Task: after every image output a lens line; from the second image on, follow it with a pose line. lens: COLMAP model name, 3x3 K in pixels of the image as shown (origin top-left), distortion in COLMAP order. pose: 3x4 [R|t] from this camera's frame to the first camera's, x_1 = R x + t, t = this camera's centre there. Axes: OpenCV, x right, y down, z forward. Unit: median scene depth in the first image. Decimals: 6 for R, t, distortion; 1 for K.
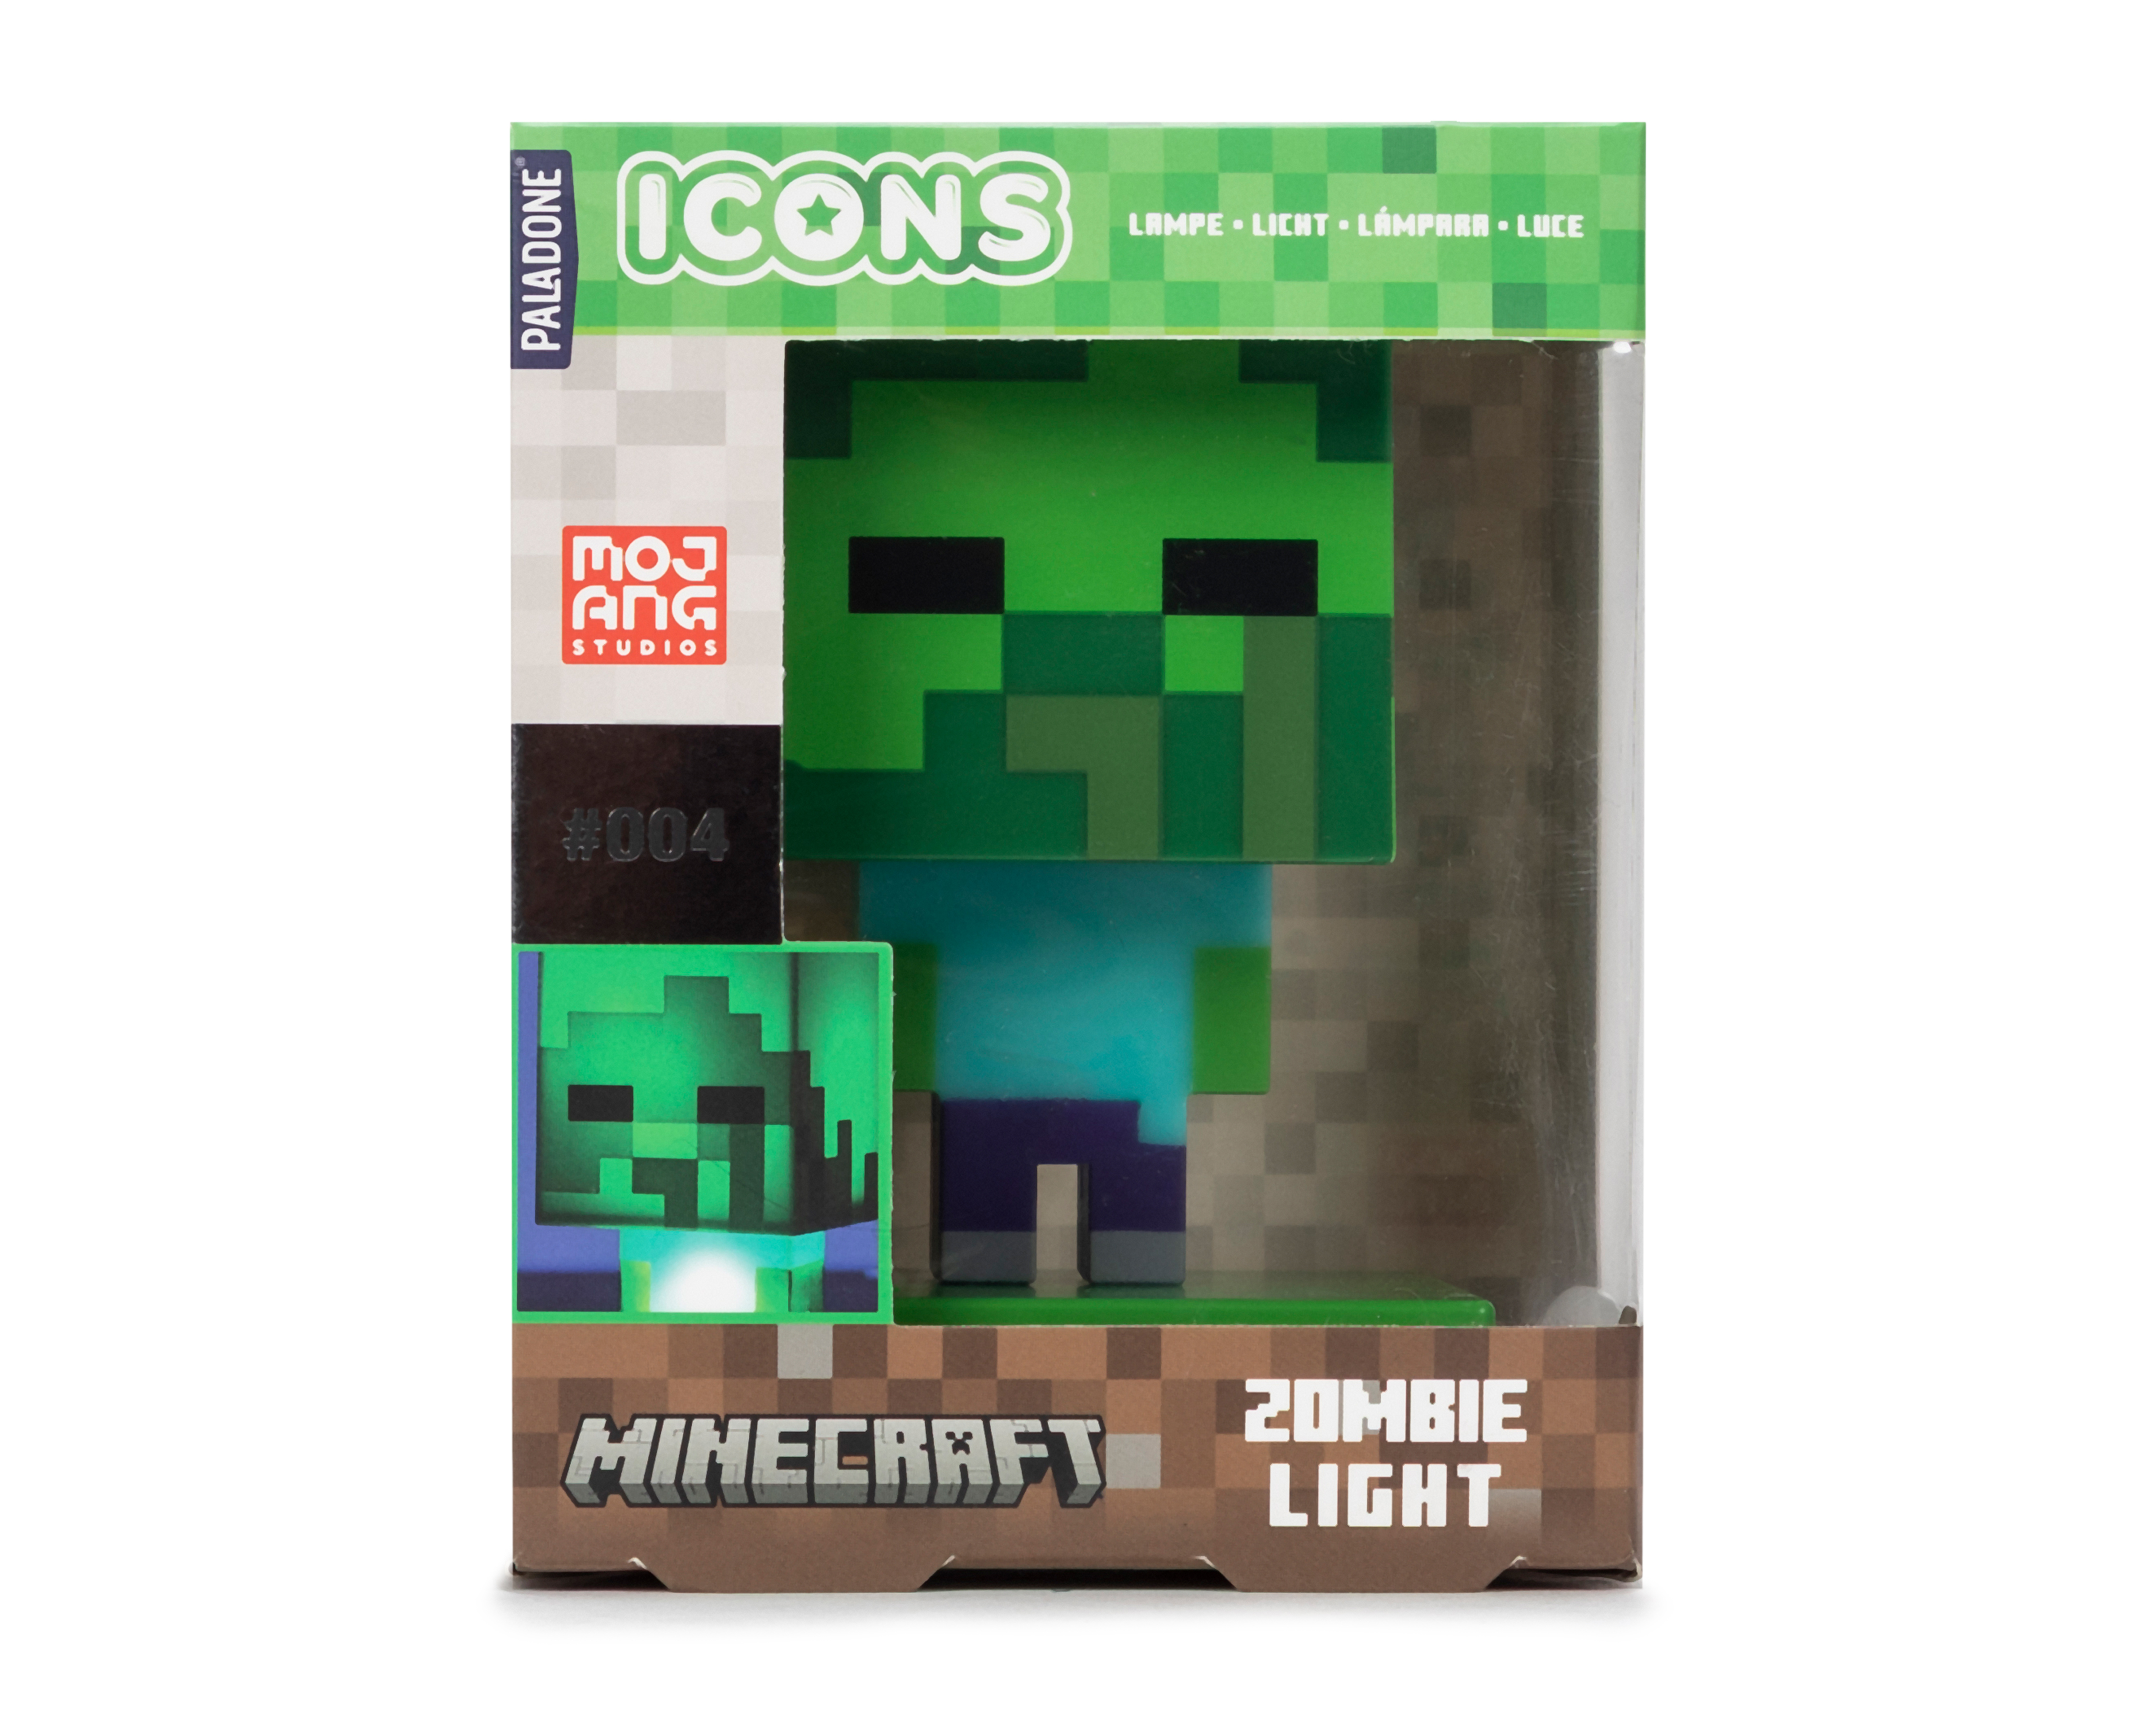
lens RADIAL K [[11132.2, 0, 1074.9], [0, 11132.2, 864.1], [0, 0, 1]] dist [-1.554801, 0.000000]
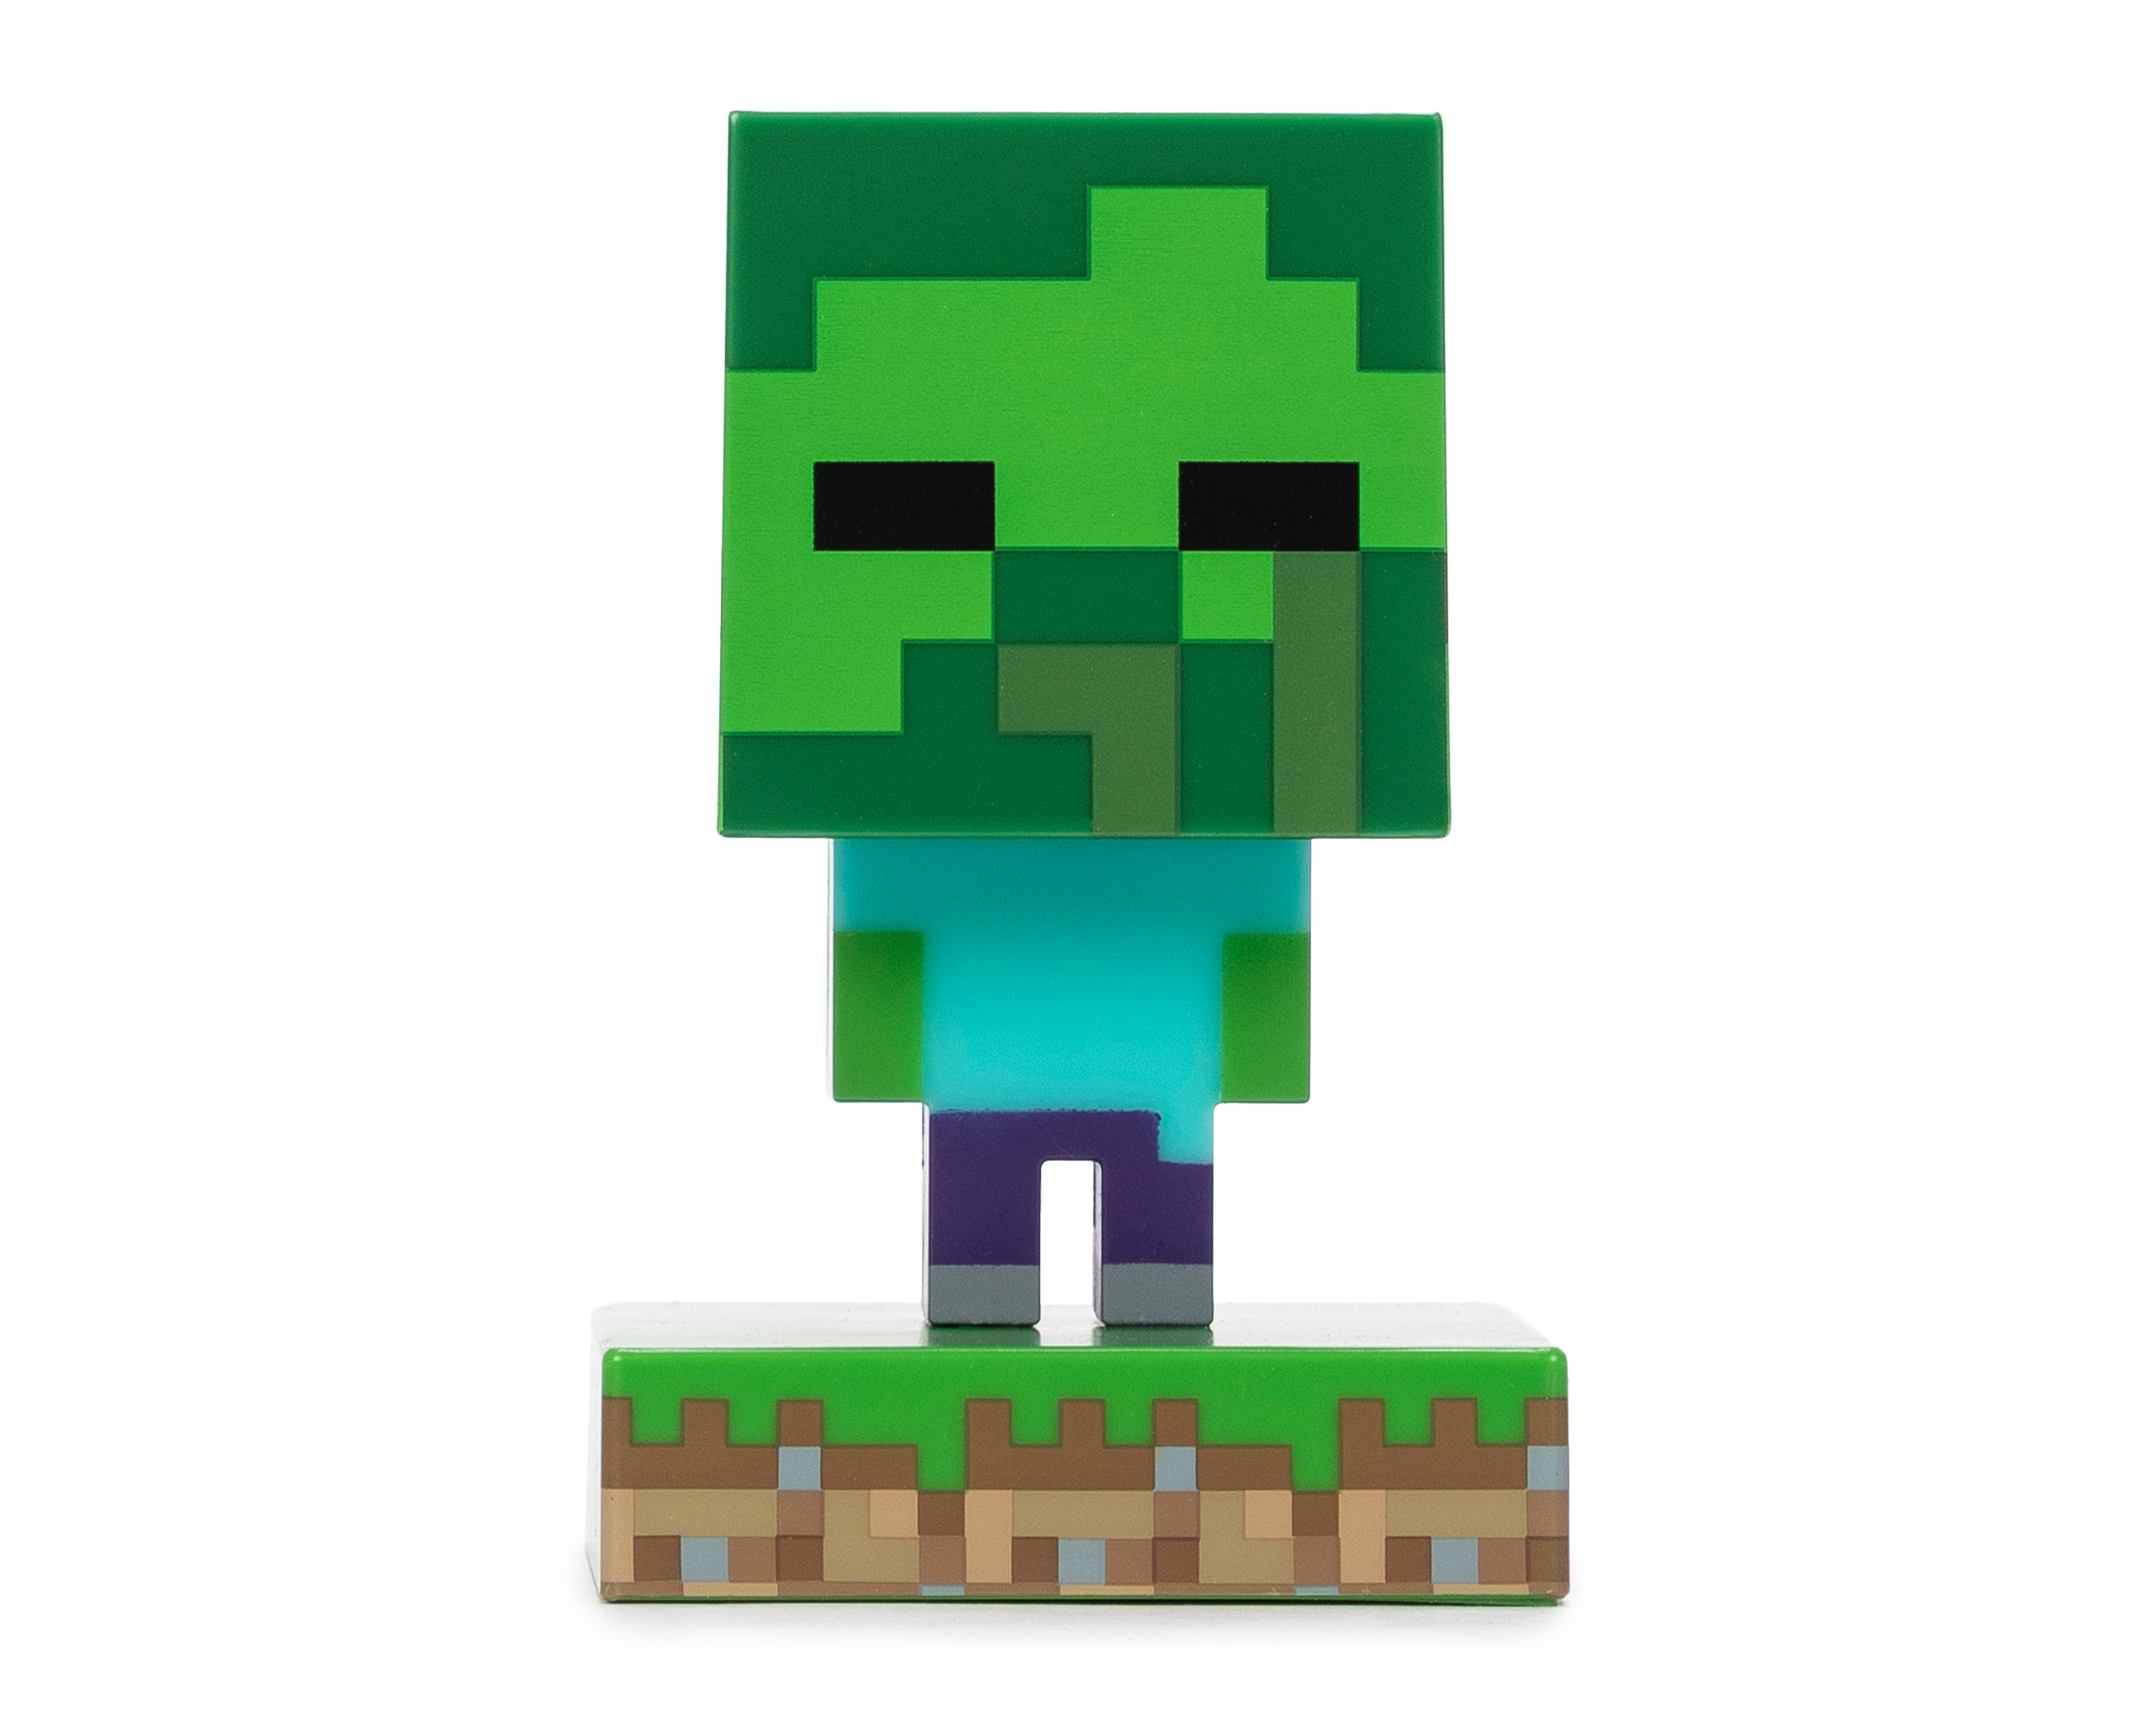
lens RADIAL K [[11132.2, 0, 1070.9], [0, 11132.2, 847.3], [0, 0, 1]] dist [-1.554801, 0.000000]
pose [[0.999963, -0.006180, -0.005947, 0.004487], [0.006171, 0.999980, -0.001431, 0.001783], [0.005956, 0.001394, 0.999981, 0.137821]]
